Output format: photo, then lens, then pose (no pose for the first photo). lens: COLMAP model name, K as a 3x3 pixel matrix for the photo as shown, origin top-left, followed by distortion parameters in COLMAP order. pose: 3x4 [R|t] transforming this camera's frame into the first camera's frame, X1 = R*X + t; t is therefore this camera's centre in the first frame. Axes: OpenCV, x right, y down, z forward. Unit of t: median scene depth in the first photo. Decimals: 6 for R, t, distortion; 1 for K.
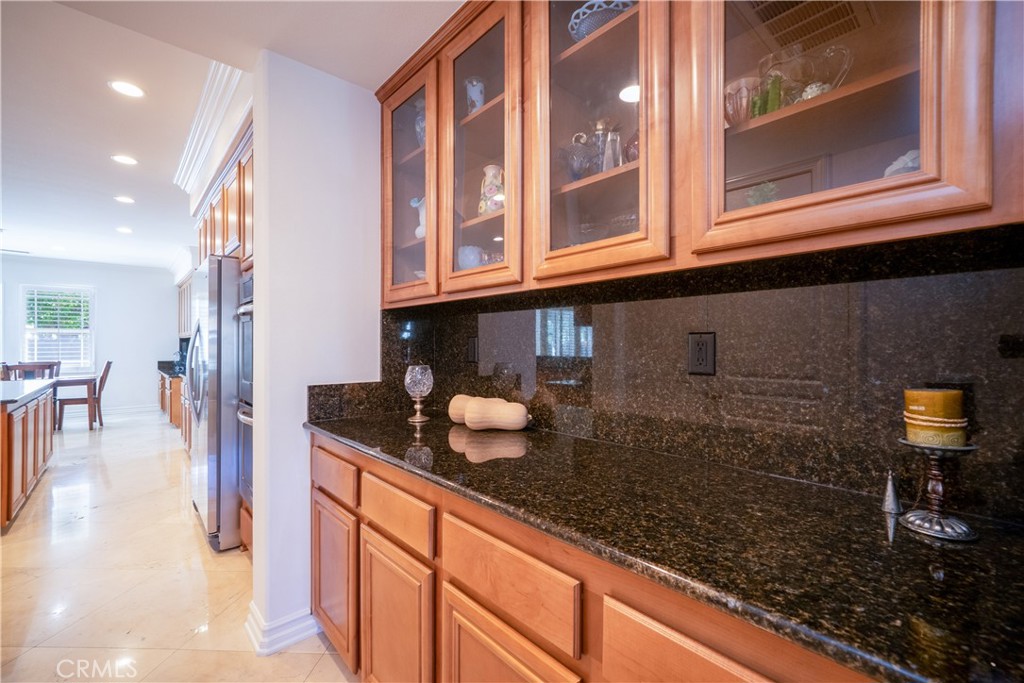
lens RADIAL K [[440.5, 0, 512.0], [0, 440.5, 341.5], [0, 0, 1]] dist [-0.001029, 0.000130]
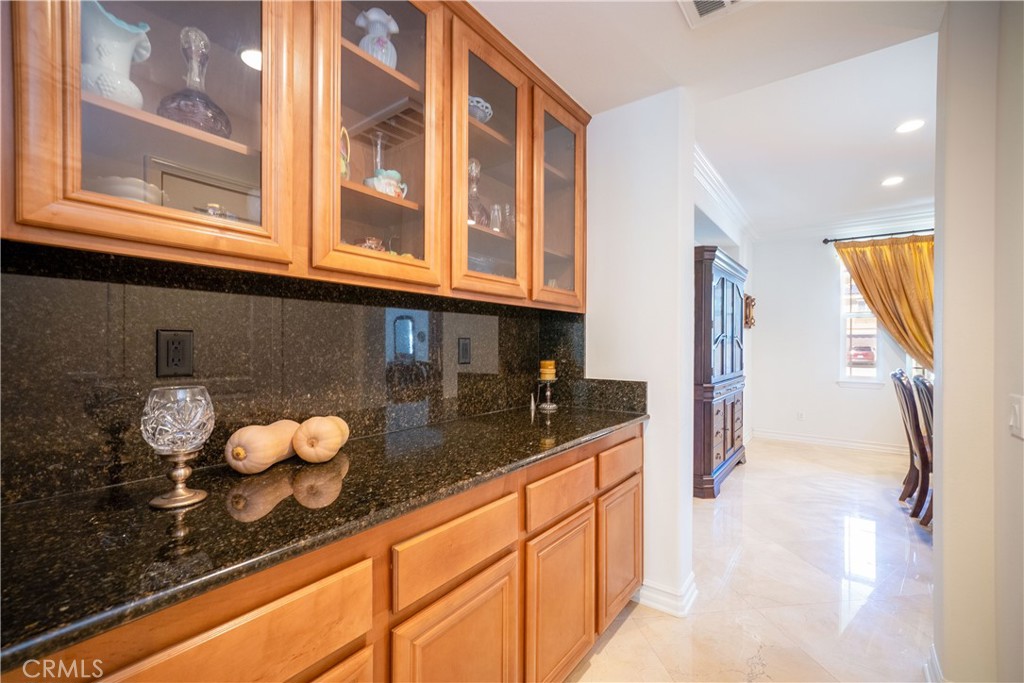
lens RADIAL K [[440.5, 0, 512.0], [0, 440.5, 341.5], [0, 0, 1]] dist [-0.001029, 0.000130]
pose [[-0.187280, 0.005048, 0.982294, -0.940590], [-0.011292, 0.999910, -0.007291, 0.001500], [-0.982242, -0.012458, -0.187206, 0.902936]]
